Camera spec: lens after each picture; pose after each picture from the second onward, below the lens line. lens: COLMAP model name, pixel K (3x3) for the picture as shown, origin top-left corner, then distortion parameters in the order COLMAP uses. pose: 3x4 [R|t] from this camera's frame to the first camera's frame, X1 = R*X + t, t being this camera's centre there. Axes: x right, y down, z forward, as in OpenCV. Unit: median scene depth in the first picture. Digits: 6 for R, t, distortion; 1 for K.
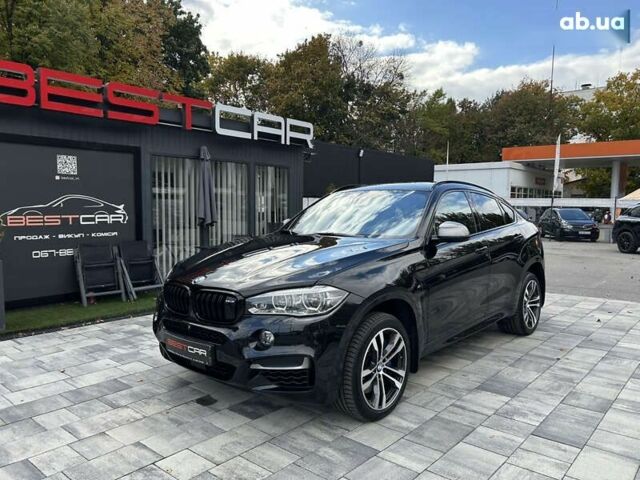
lens RADIAL K [[485.4, 0, 326.0], [0, 485.4, 242.1], [0, 0, 1]] dist [0.048825, -0.048670]
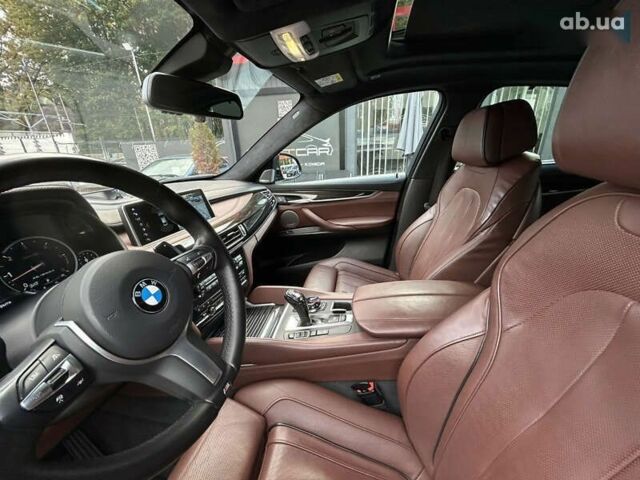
lens RADIAL K [[256.5, 0, 319.0], [0, 256.5, 237.2], [0, 0, 1]] dist [0.000063, -0.000036]
pose [[0.532884, 0.260617, -0.805055, 0.159420], [-0.021788, 0.955300, 0.294834, -0.033167], [0.845908, -0.139571, 0.514742, 0.673309]]
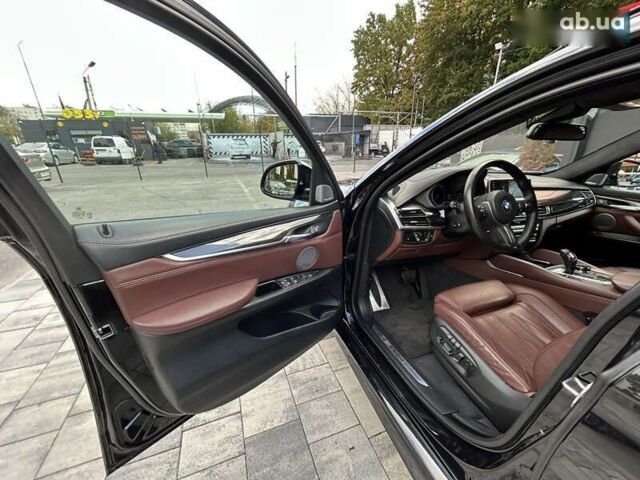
lens RADIAL K [[256.8, 0, 318.0], [0, 256.8, 239.5], [0, 0, 1]] dist [0.000076, -0.000047]
pose [[-0.482116, 0.302590, -0.822194, 0.294123], [-0.066088, 0.923228, 0.378526, -0.039891], [0.873611, 0.236830, -0.425106, 0.641134]]
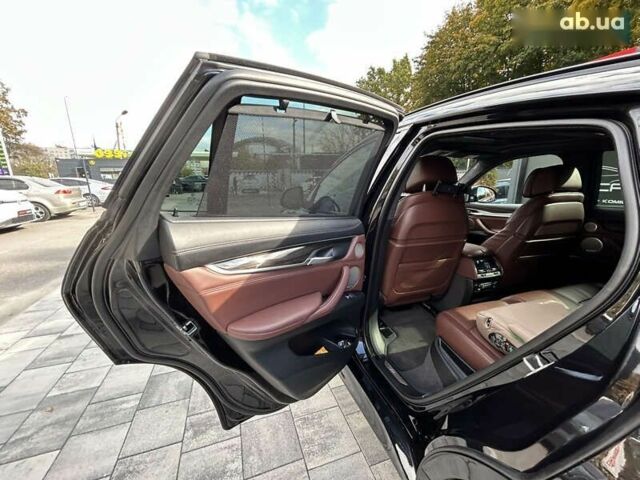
lens RADIAL K [[256.8, 0, 318.1], [0, 256.8, 240.8], [0, 0, 1]] dist [0.000076, -0.000047]
pose [[-0.507136, 0.197602, -0.838908, 0.397642], [-0.063867, 0.962070, 0.265222, -0.043842], [0.859496, 0.188082, -0.475281, 0.761142]]
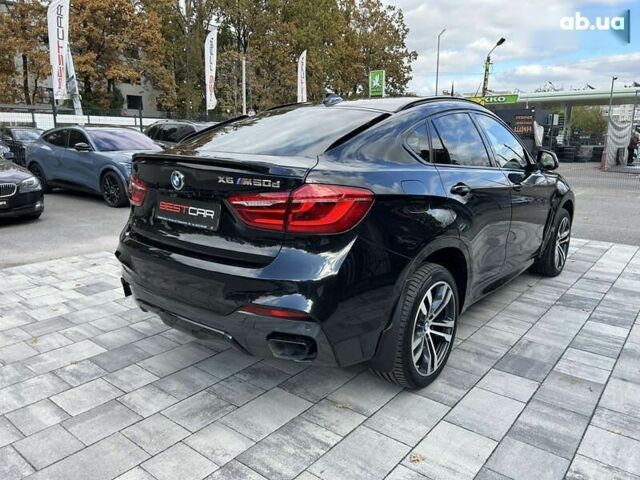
lens RADIAL K [[485.4, 0, 323.7], [0, 485.4, 236.3], [0, 0, 1]] dist [0.048825, -0.048670]
pose [[-0.999334, -0.010866, -0.034829, 0.236216], [-0.019938, 0.962115, 0.271913, -0.094402], [0.030555, 0.272427, -0.961691, 1.379786]]
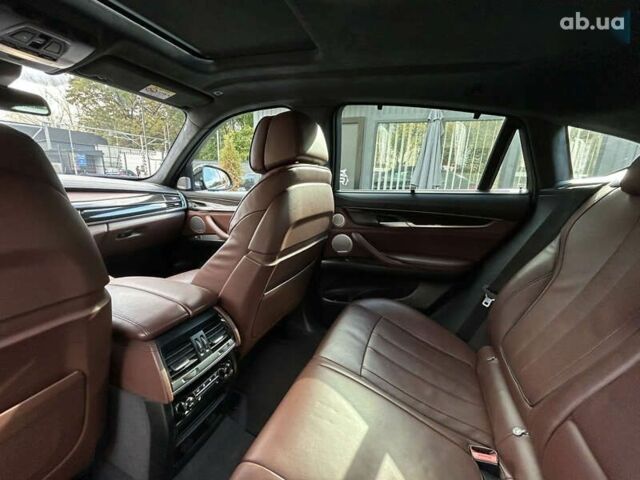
lens RADIAL K [[256.5, 0, 319.0], [0, 256.5, 240.7], [0, 0, 1]] dist [0.000063, -0.000036]
pose [[0.314409, 0.231588, -0.920605, 0.217009], [-0.115360, 0.971919, 0.205098, -0.028978], [0.942252, 0.041716, 0.332296, 0.795210]]
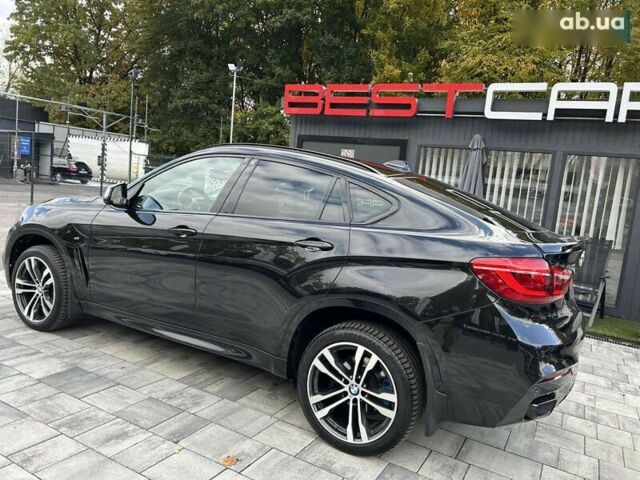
lens RADIAL K [[485.4, 0, 325.5], [0, 485.4, 234.8], [0, 0, 1]] dist [0.048825, -0.048670]
pose [[0.204411, 0.117554, -0.971801, 0.713194], [-0.172914, 0.981488, 0.082354, -0.051307], [0.963492, 0.151204, 0.220953, 0.691661]]
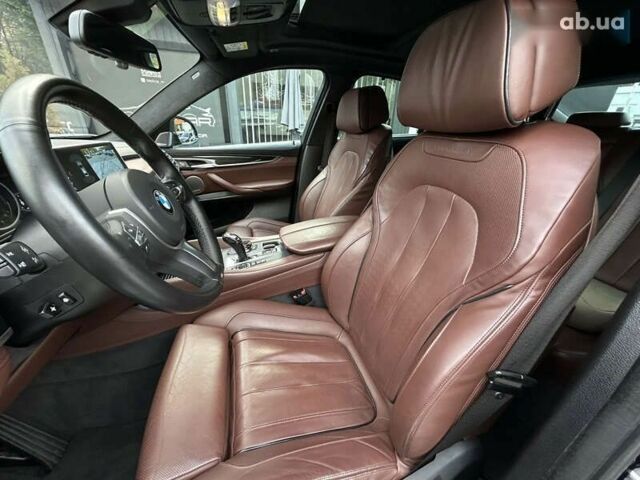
lens RADIAL K [[256.8, 0, 318.2], [0, 256.8, 235.9], [0, 0, 1]] dist [0.000076, -0.000047]
pose [[0.837209, 0.237879, -0.492437, 0.171372], [-0.062147, 0.935994, 0.346487, -0.024392], [0.543340, -0.259479, 0.798406, 0.638482]]
